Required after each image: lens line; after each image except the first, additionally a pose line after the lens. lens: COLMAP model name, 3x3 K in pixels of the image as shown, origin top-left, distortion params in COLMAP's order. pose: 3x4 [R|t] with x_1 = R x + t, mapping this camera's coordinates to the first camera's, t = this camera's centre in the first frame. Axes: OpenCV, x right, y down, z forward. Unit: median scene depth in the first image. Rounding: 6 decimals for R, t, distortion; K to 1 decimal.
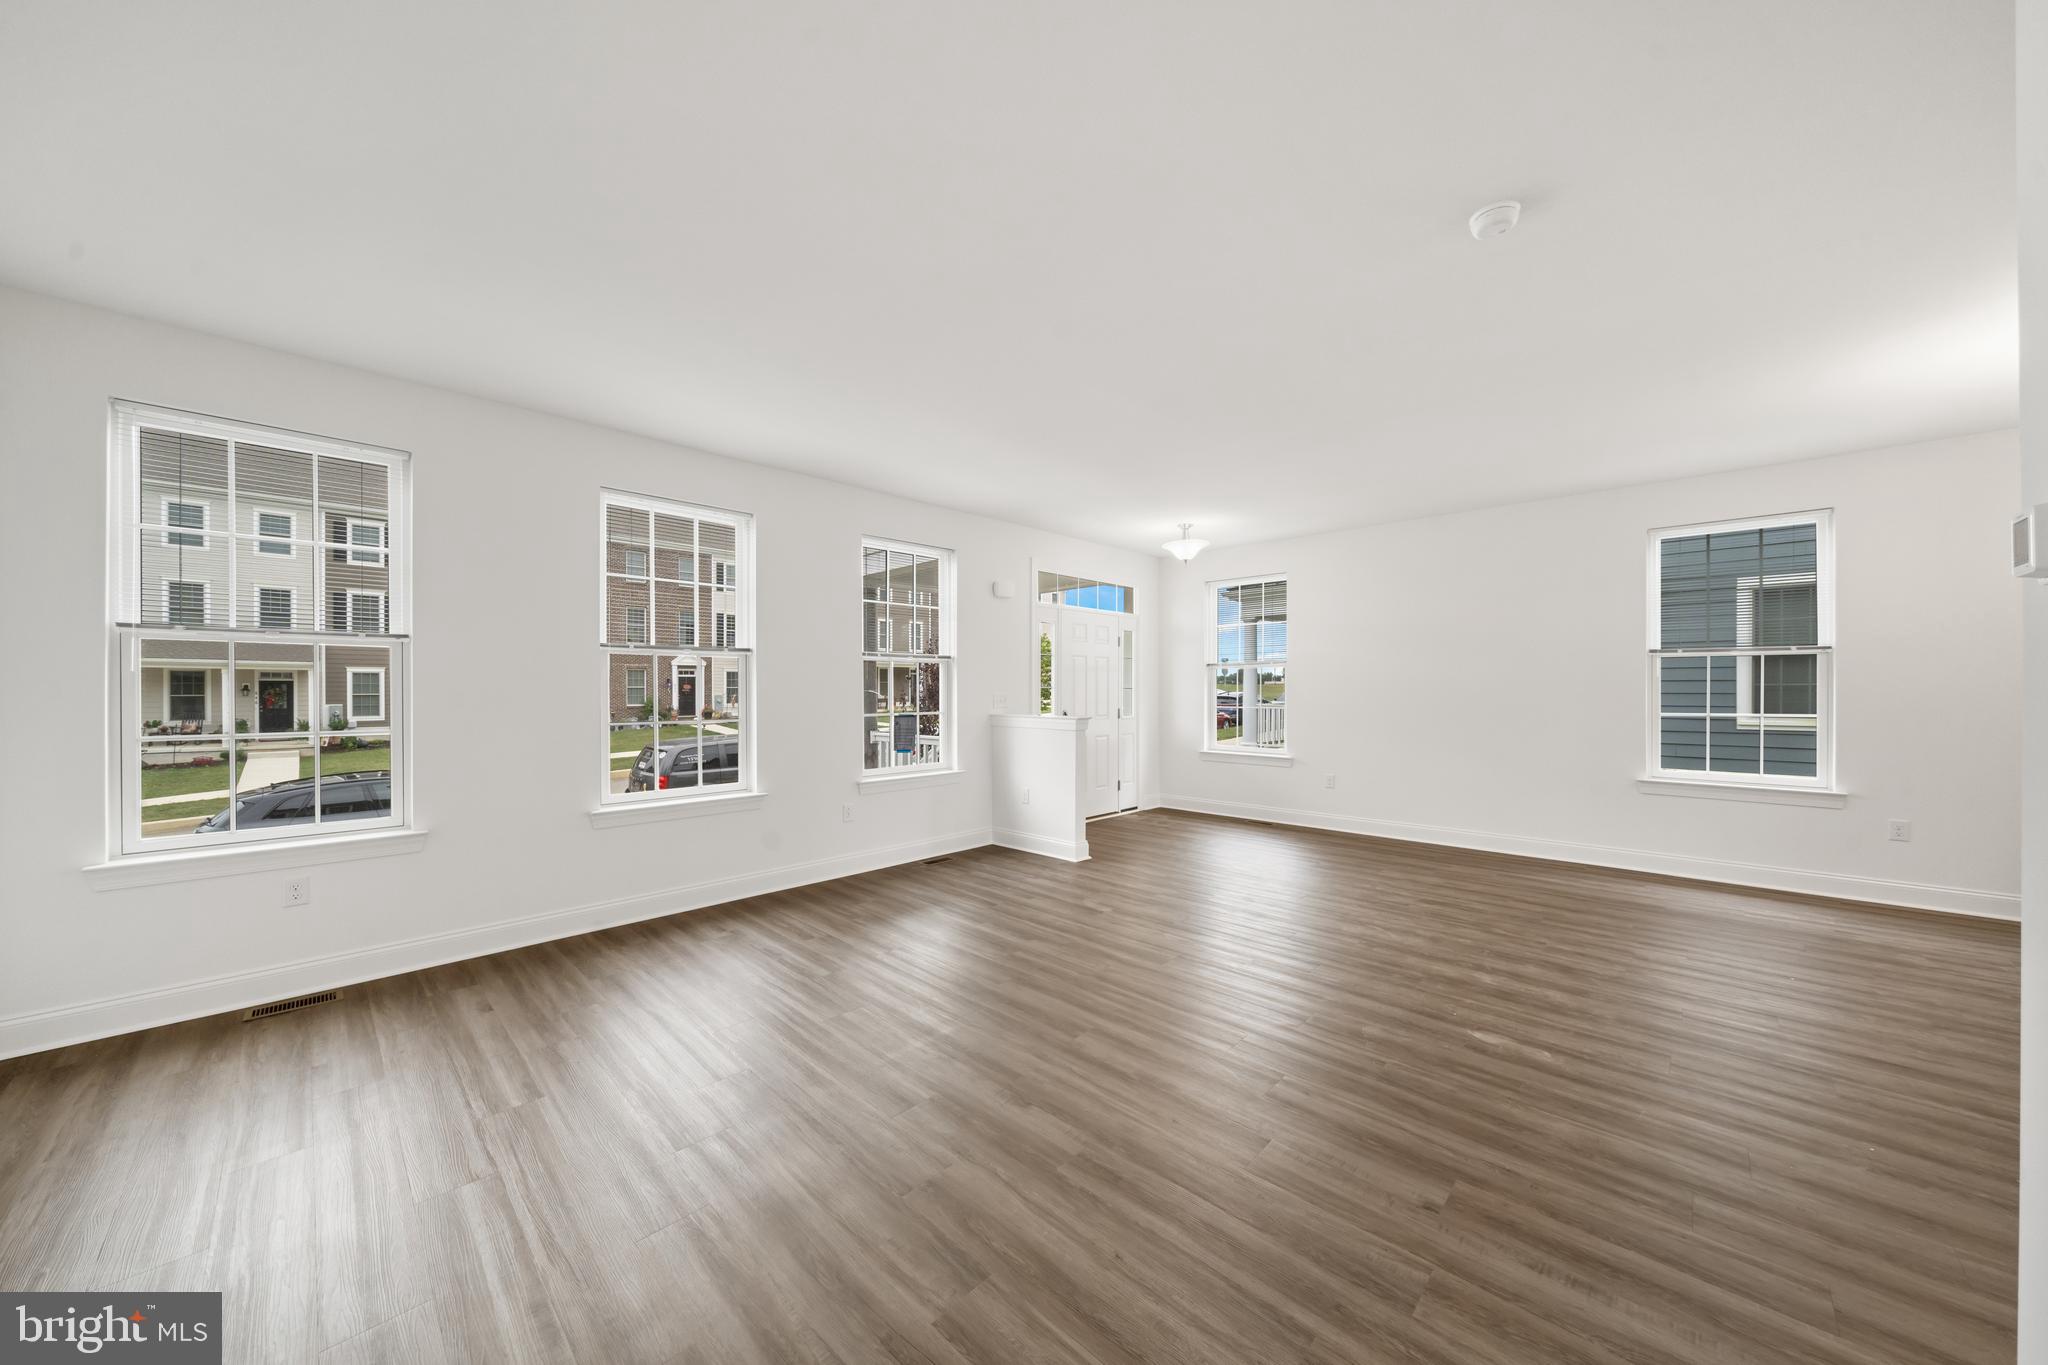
lens RADIAL K [[691.3, 0, 1024.0], [0, 691.3, 682.5], [0, 0, 1]] dist [-0.034547, 0.000015]
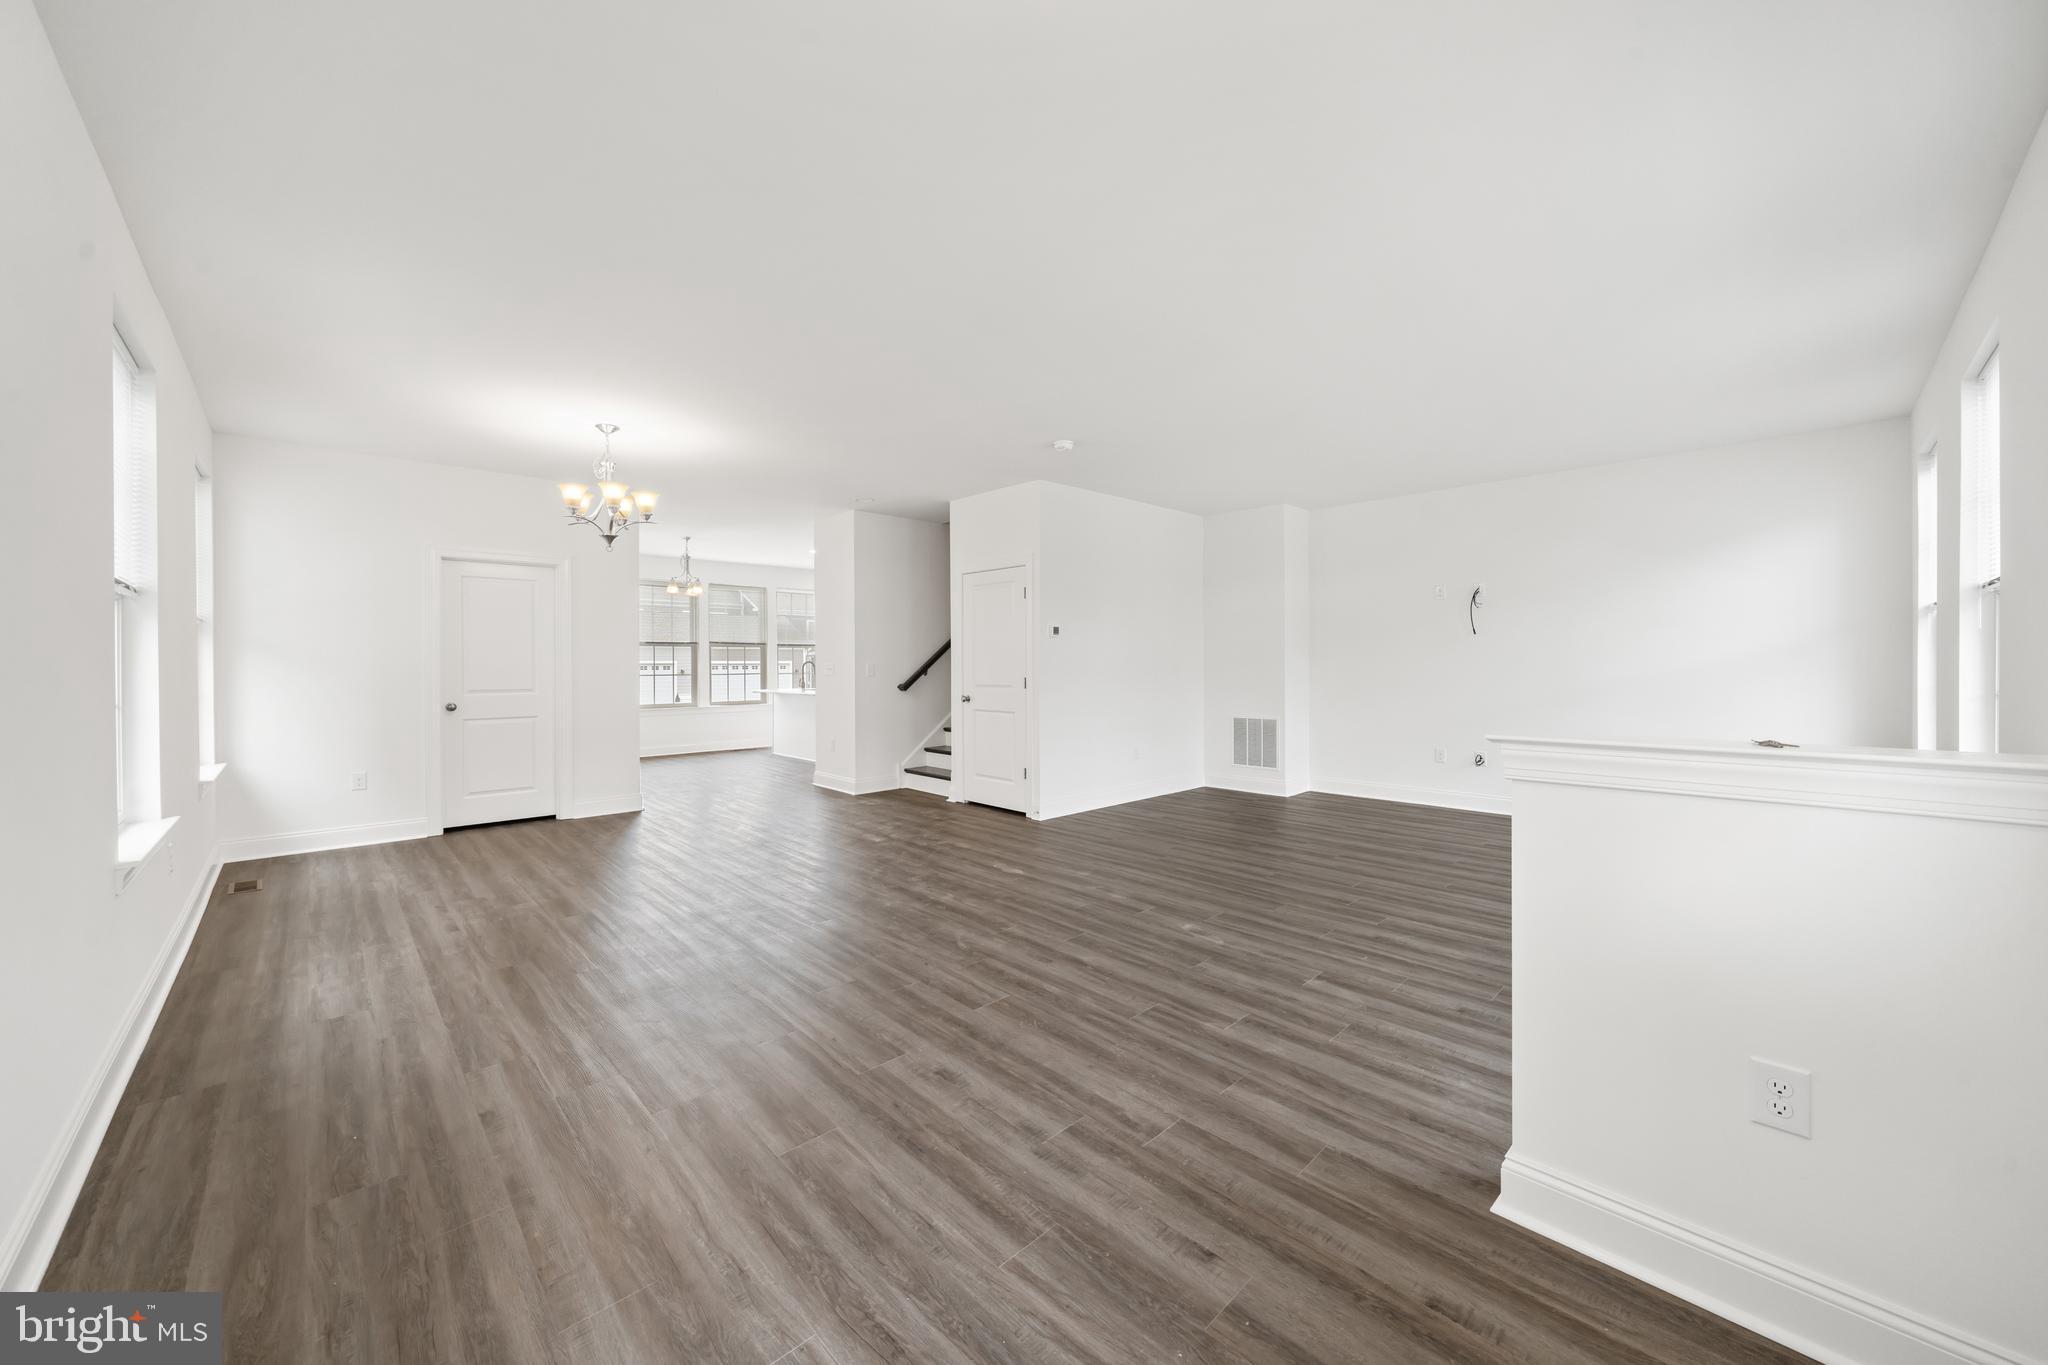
lens RADIAL K [[747.4, 0, 1019.4], [0, 747.4, 667.1], [0, 0, 1]] dist [-0.000230, -0.000057]
pose [[-0.999030, 0.009834, 0.042918, 0.334124], [0.009679, 0.999946, -0.003814, 0.022780], [-0.042954, -0.003395, -0.999071, 1.565776]]
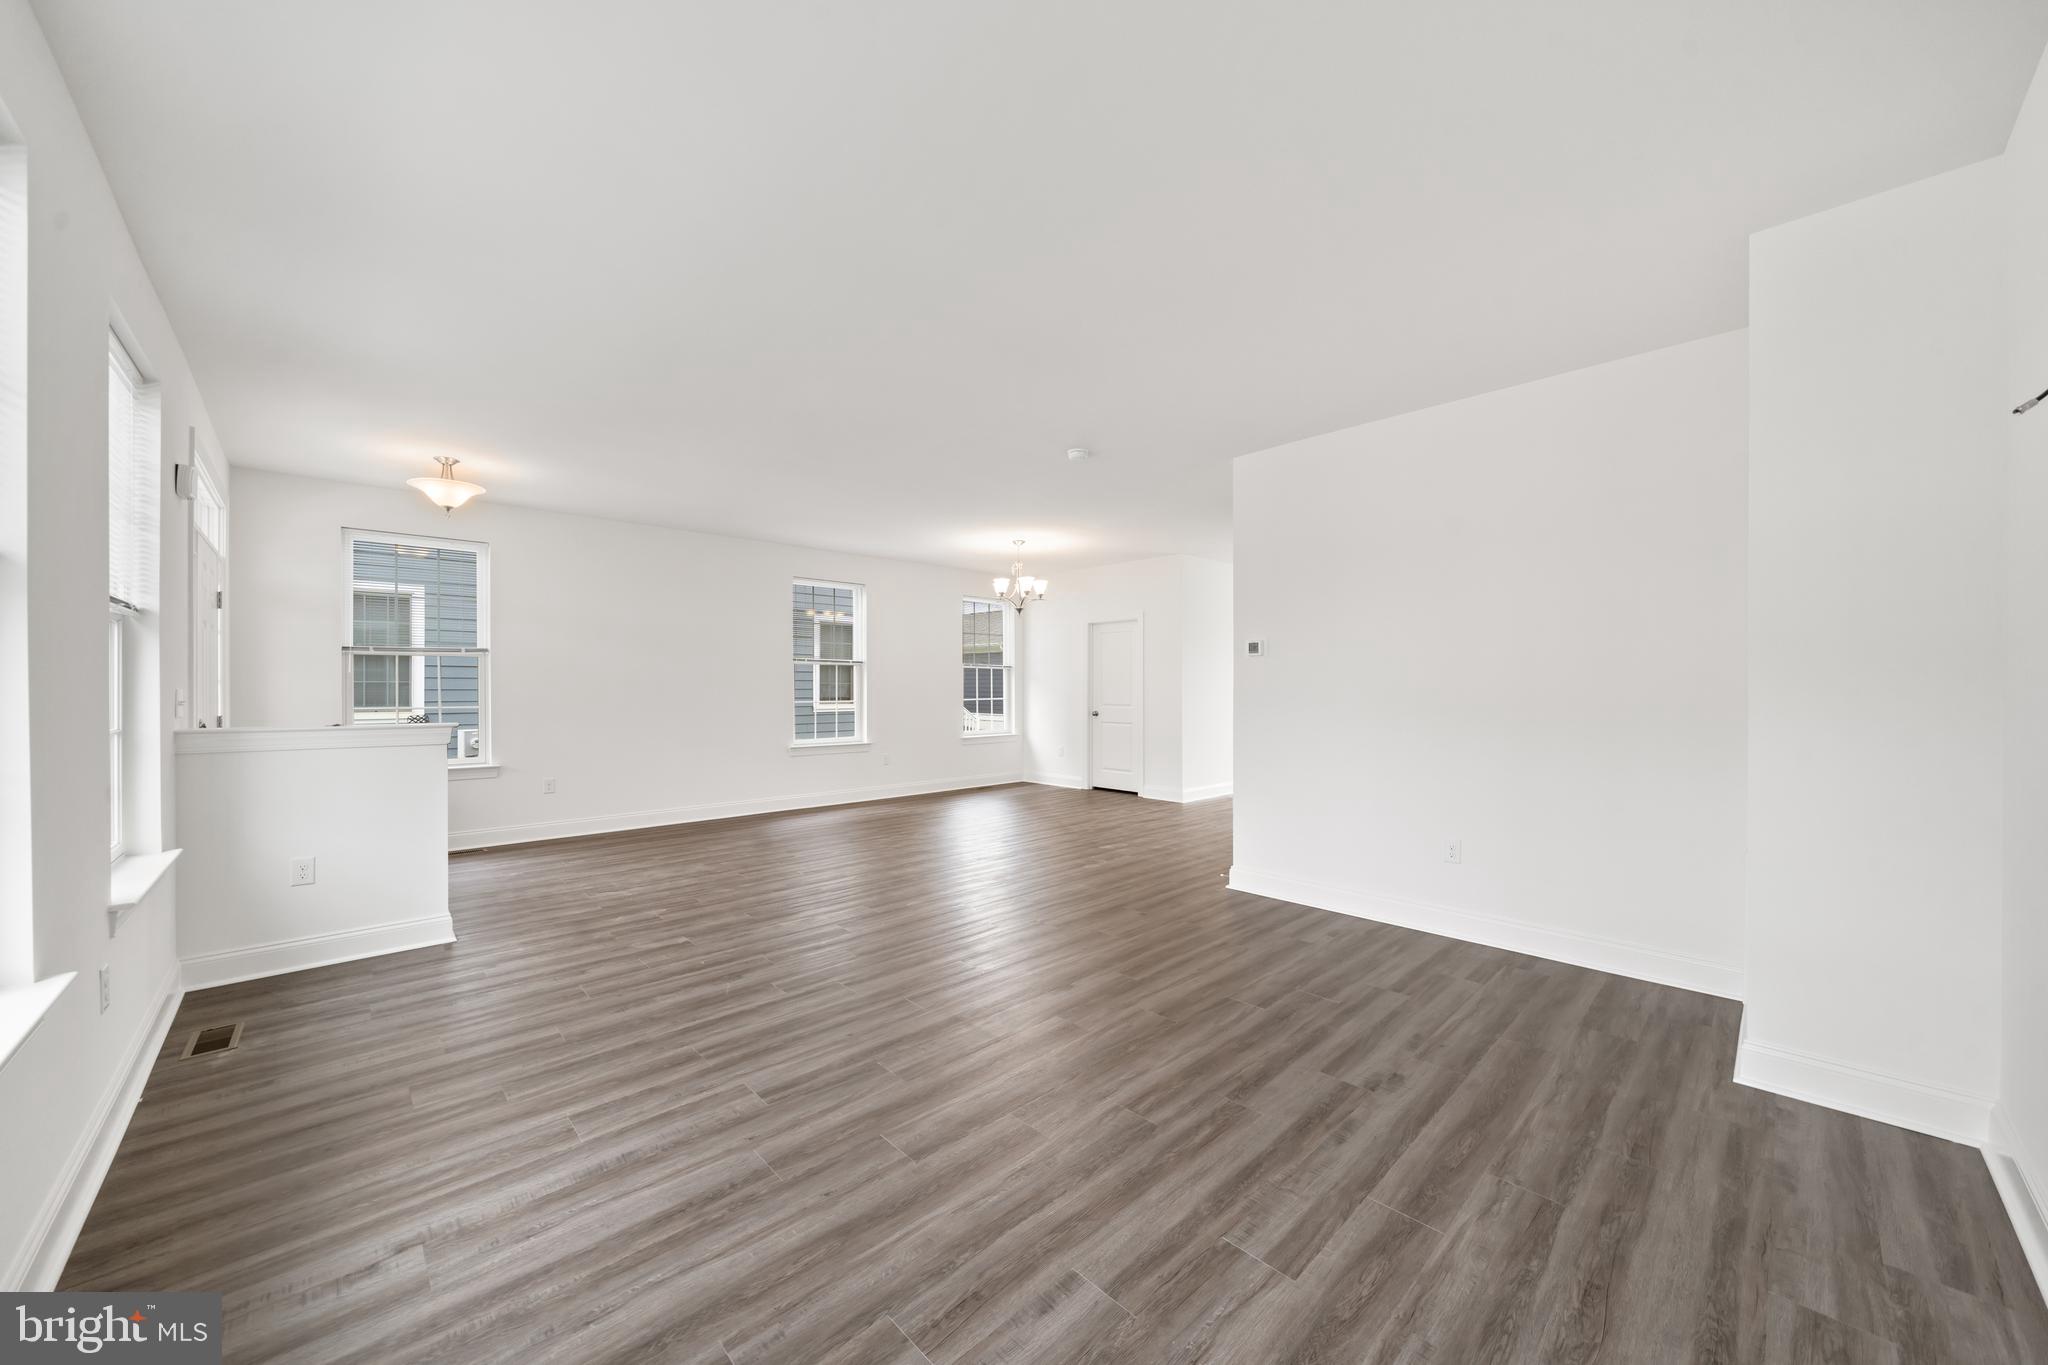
lens RADIAL K [[736.5, 0, 1024.0], [0, 736.5, 682.5], [0, 0, 1]] dist [-0.009943, 0.000071]
pose [[0.037417, 0.008237, 0.999266, -0.704800], [-0.009779, 0.999921, -0.007876, 0.011331], [-0.999252, -0.009478, 0.037494, 0.490213]]
